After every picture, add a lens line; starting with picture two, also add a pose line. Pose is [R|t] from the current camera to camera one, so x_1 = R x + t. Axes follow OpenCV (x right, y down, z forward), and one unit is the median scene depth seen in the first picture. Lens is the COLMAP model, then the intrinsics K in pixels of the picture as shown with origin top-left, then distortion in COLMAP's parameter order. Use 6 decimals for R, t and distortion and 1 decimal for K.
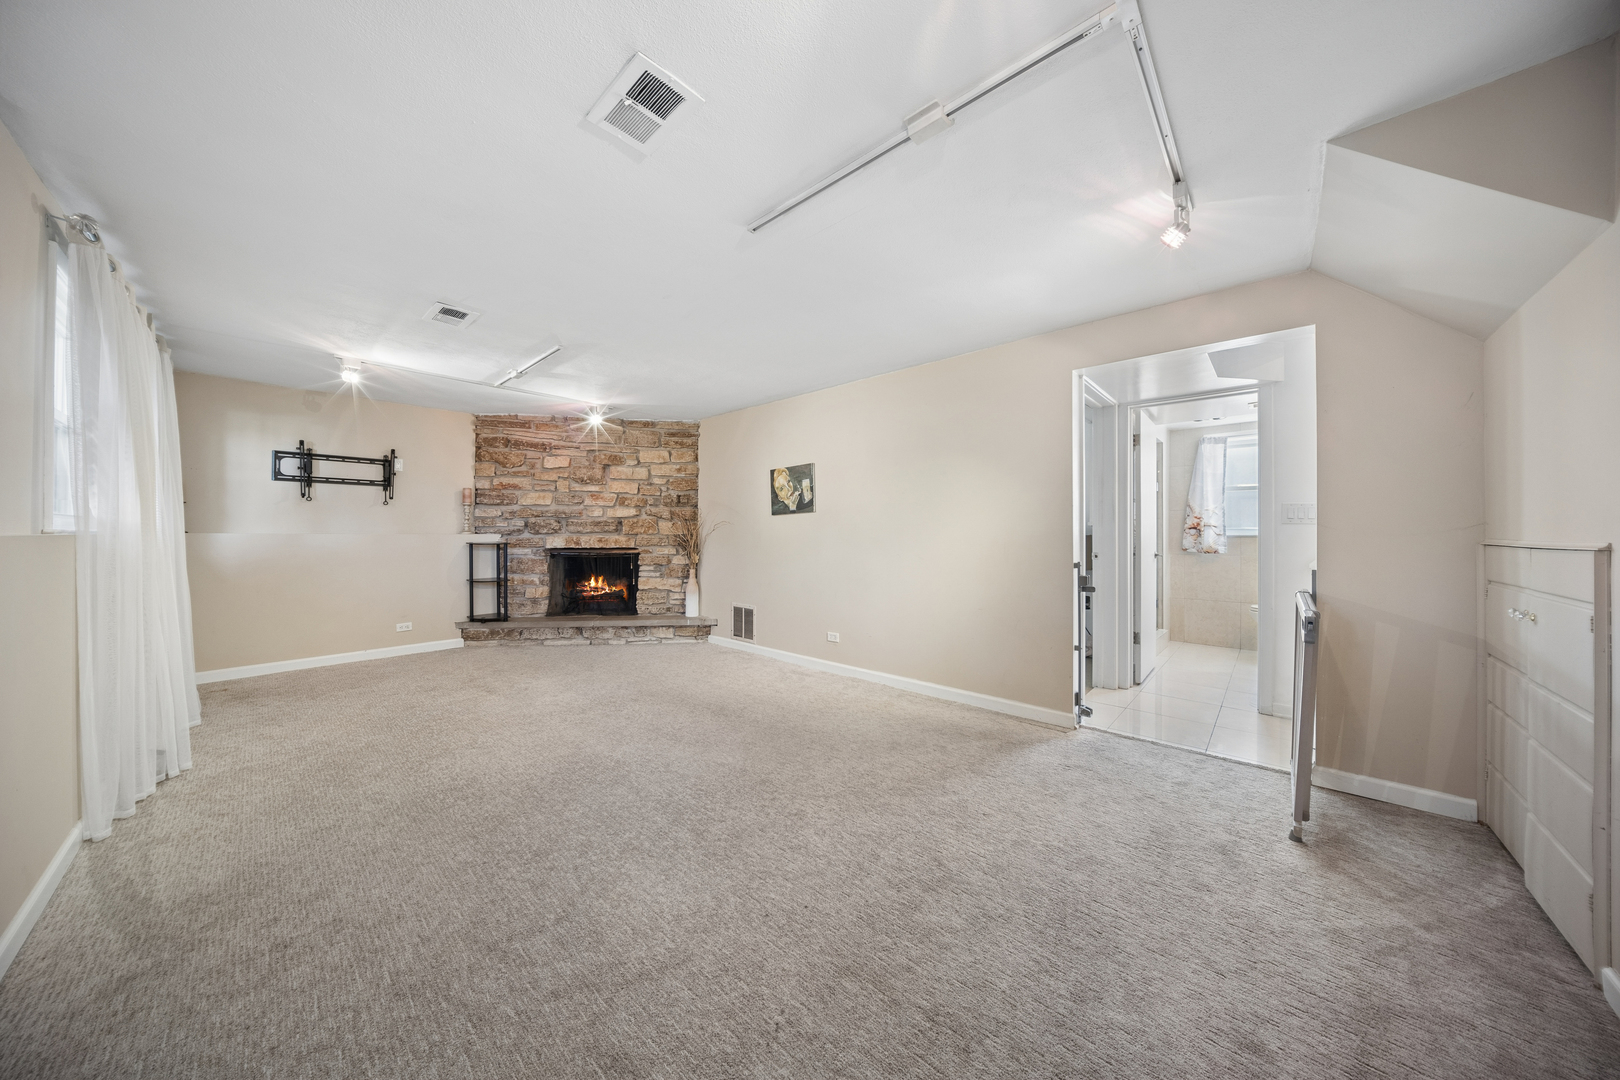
lens RADIAL K [[515.1, 0, 810.5], [0, 515.1, 534.7], [0, 0, 1]] dist [-0.010811, 0.000512]
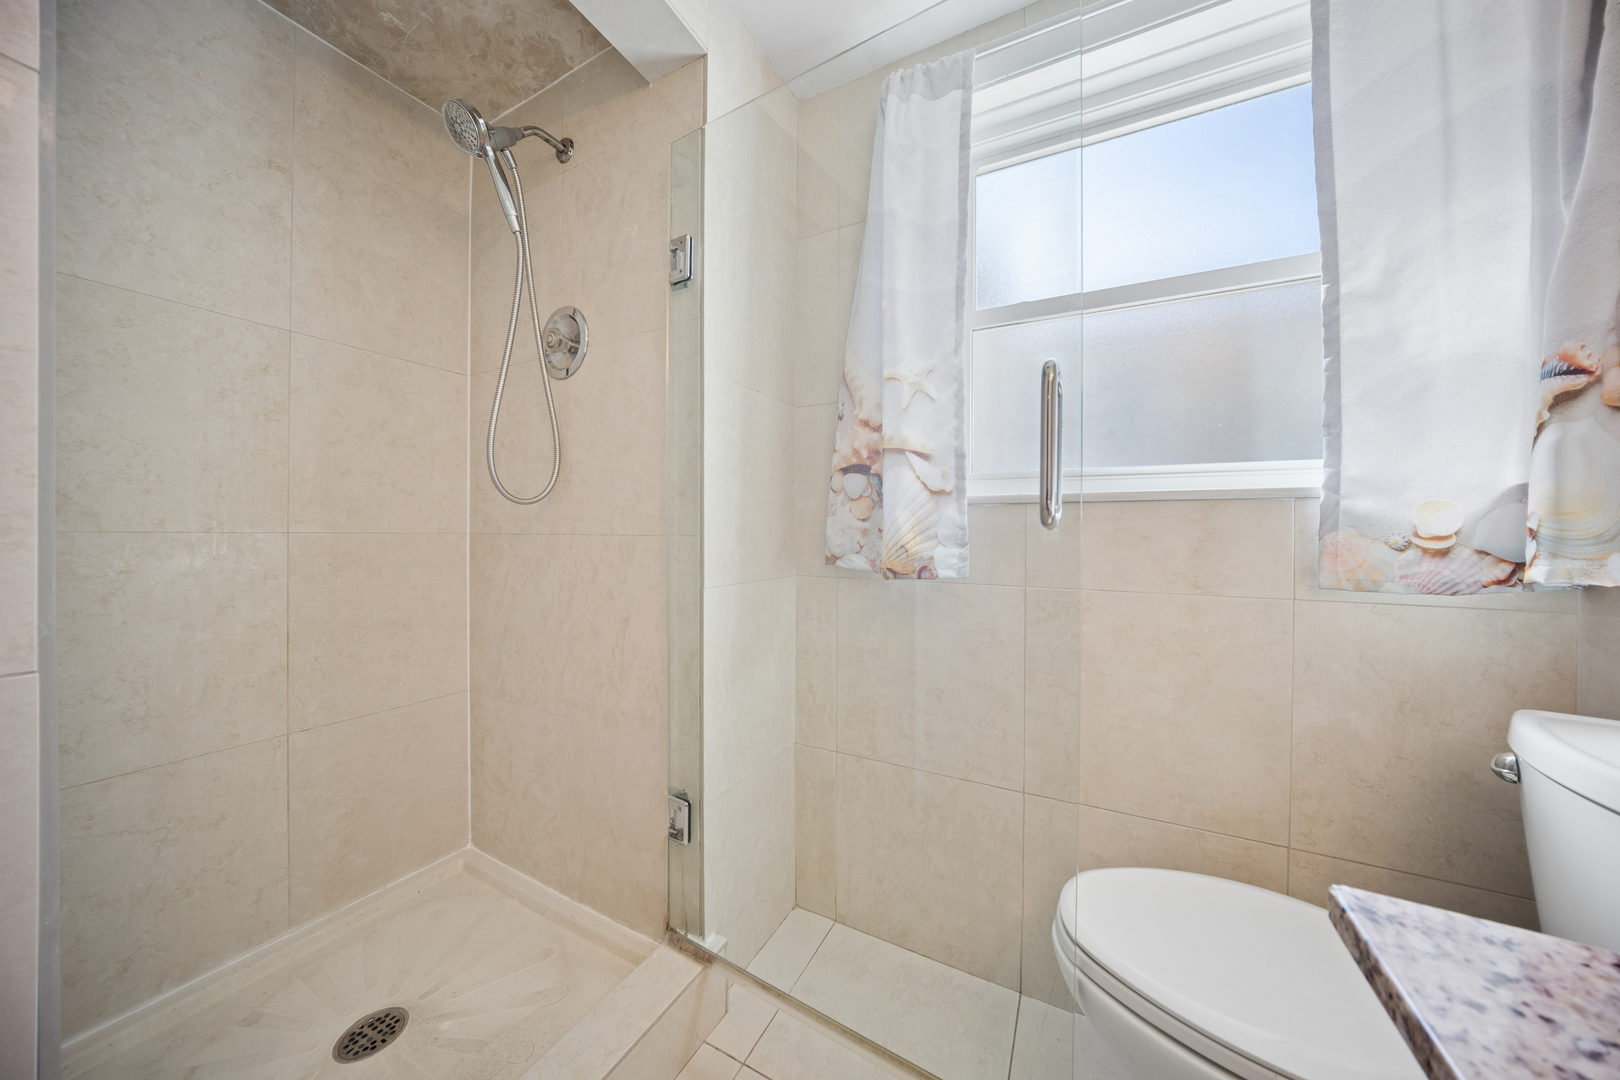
lens RADIAL K [[515.1, 0, 810.4], [0, 515.1, 530.6], [0, 0, 1]] dist [-0.010811, 0.000512]
pose [[0.967653, 0.007727, 0.252168, 0.673177], [-0.007339, 0.999970, -0.002481, 0.016683], [-0.252179, 0.000550, 0.967680, 0.781556]]
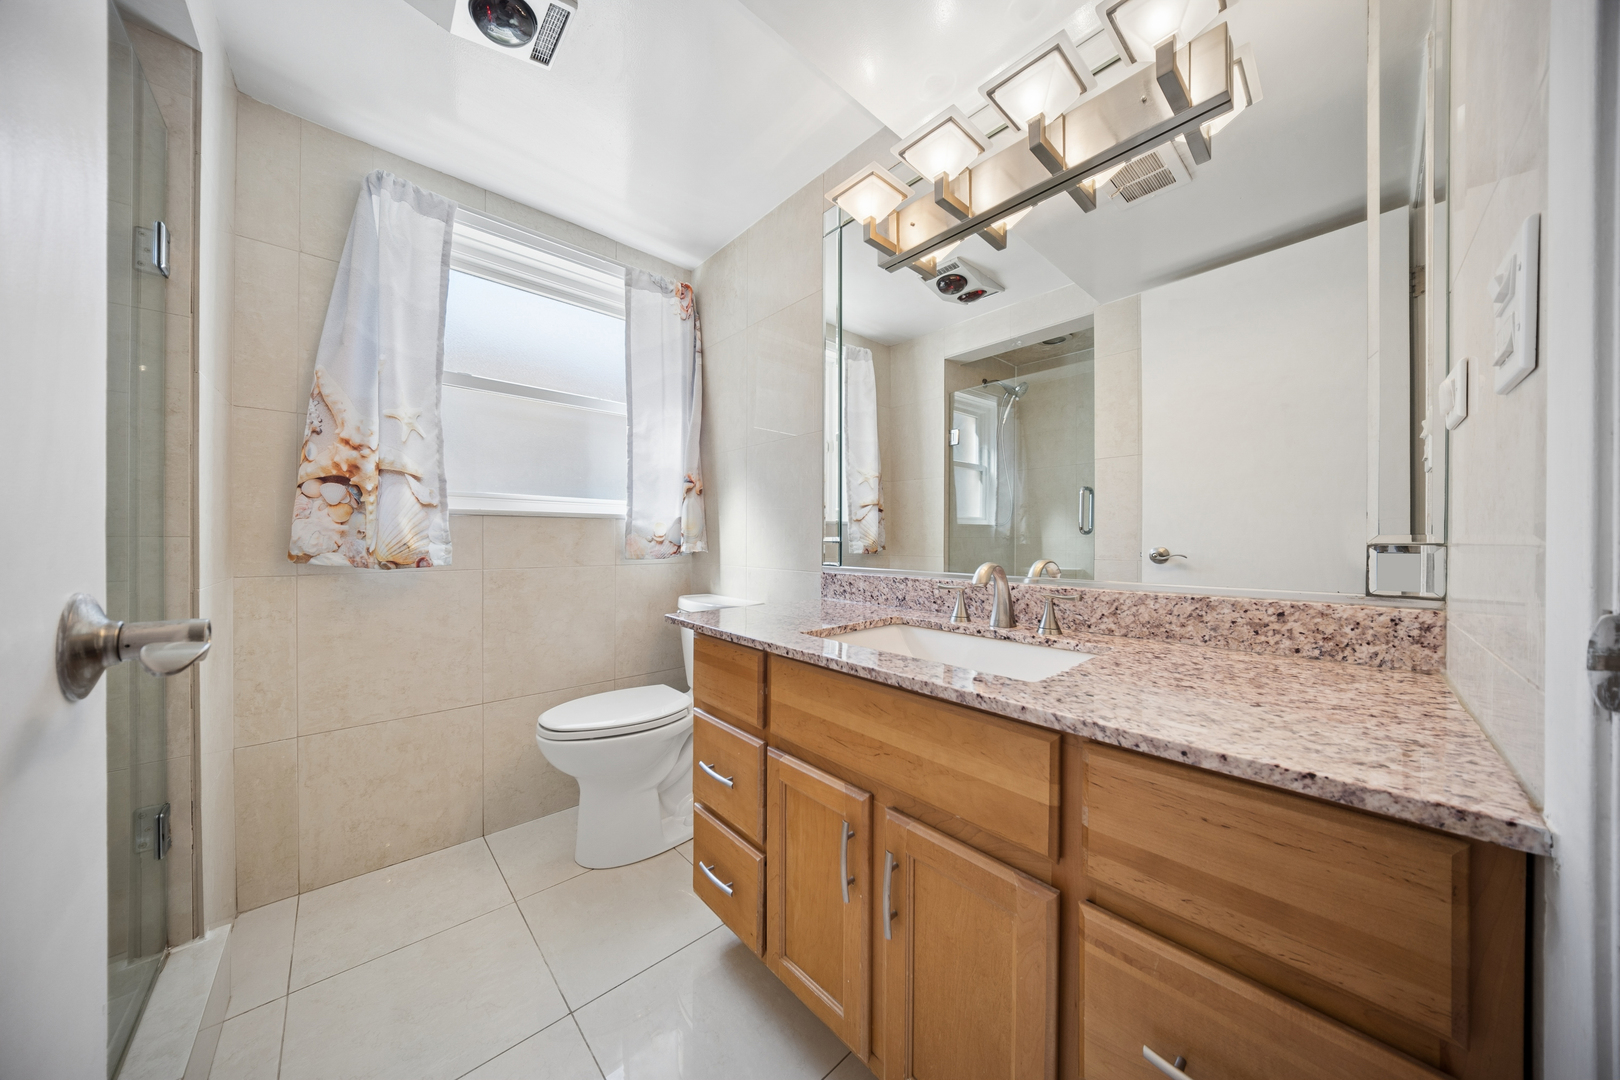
lens RADIAL K [[515.1, 0, 811.4], [0, 515.1, 540.1], [0, 0, 1]] dist [-0.010811, 0.000512]
pose [[0.093851, 0.000445, 0.995586, 0.501464], [-0.003112, 0.999995, -0.000154, 0.019475], [-0.995581, -0.003083, 0.093852, 0.724551]]
